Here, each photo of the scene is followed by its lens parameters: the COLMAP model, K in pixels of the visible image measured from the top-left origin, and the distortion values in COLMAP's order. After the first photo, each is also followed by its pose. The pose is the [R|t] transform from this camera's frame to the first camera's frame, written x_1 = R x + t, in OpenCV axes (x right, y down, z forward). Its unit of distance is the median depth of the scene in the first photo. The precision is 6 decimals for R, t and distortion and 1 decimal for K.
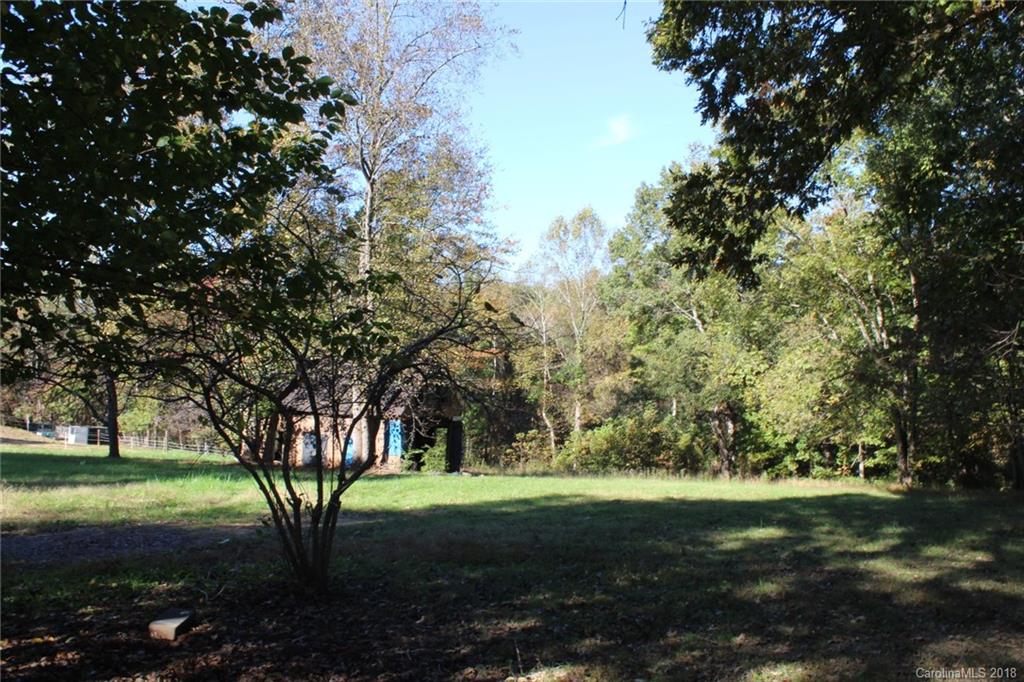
lens RADIAL K [[858.0, 0, 516.6], [0, 858.0, 345.6], [0, 0, 1]] dist [-0.168231, 0.150375]
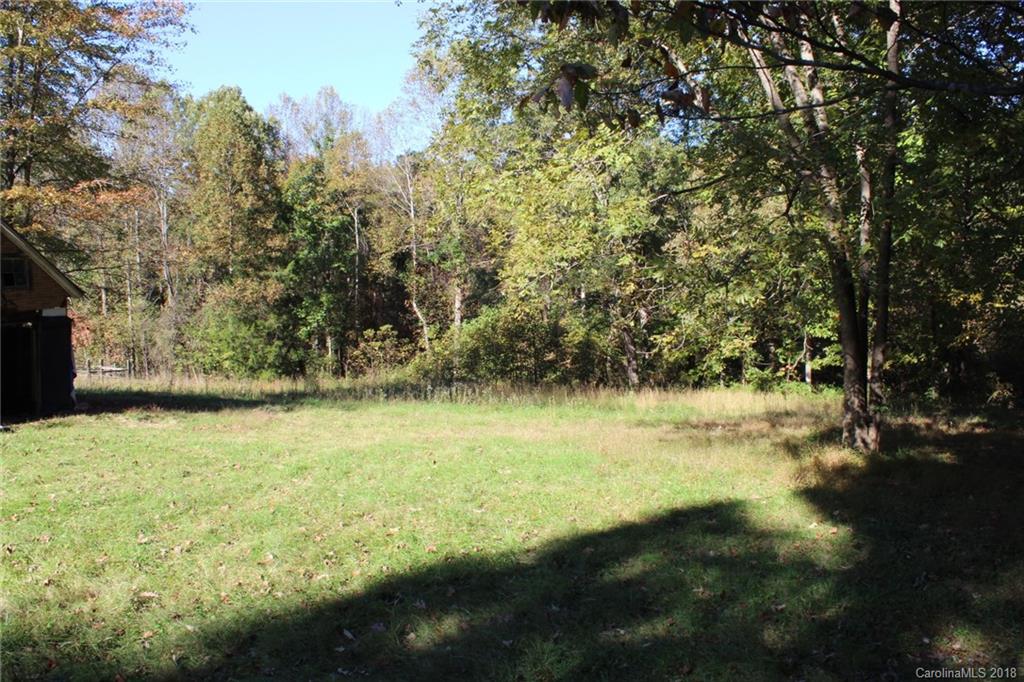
lens RADIAL K [[858.0, 0, 516.6], [0, 858.0, 345.6], [0, 0, 1]] dist [-0.168231, 0.150375]
pose [[0.999060, -0.026475, 0.034320, 0.118549], [0.022052, 0.992111, 0.123408, 0.026412], [-0.037316, -0.122535, 0.991762, 0.250316]]
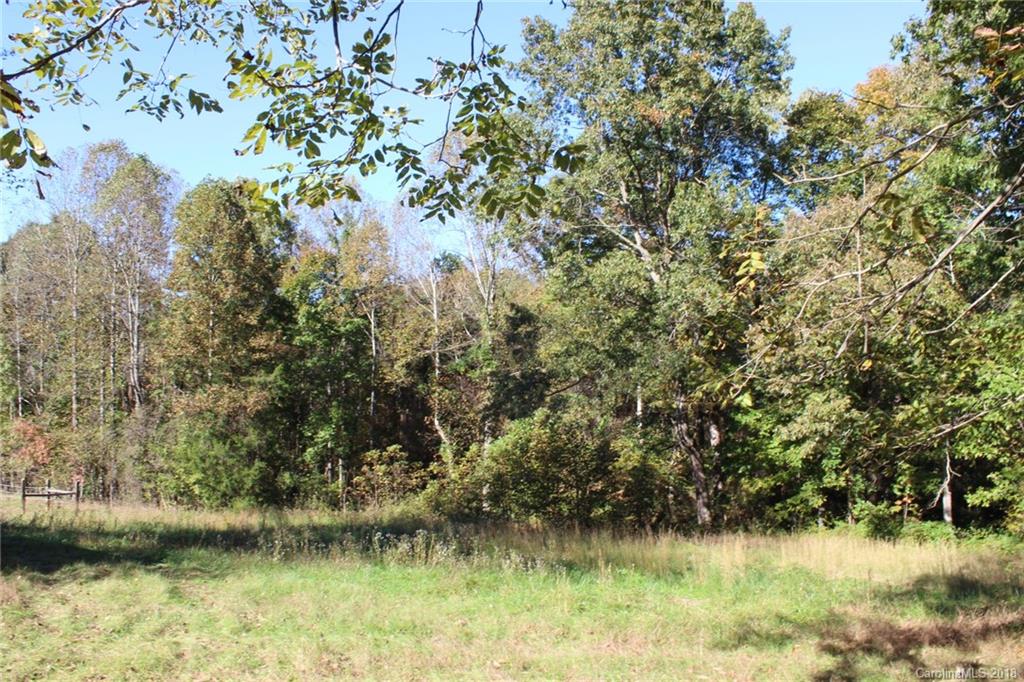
lens RADIAL K [[858.0, 0, 516.6], [0, 858.0, 345.6], [0, 0, 1]] dist [-0.168231, 0.150375]
pose [[0.999204, -0.022480, -0.032966, 0.141318], [0.021620, 0.999422, -0.026232, 0.047794], [0.033537, 0.025498, 0.999112, 0.410345]]
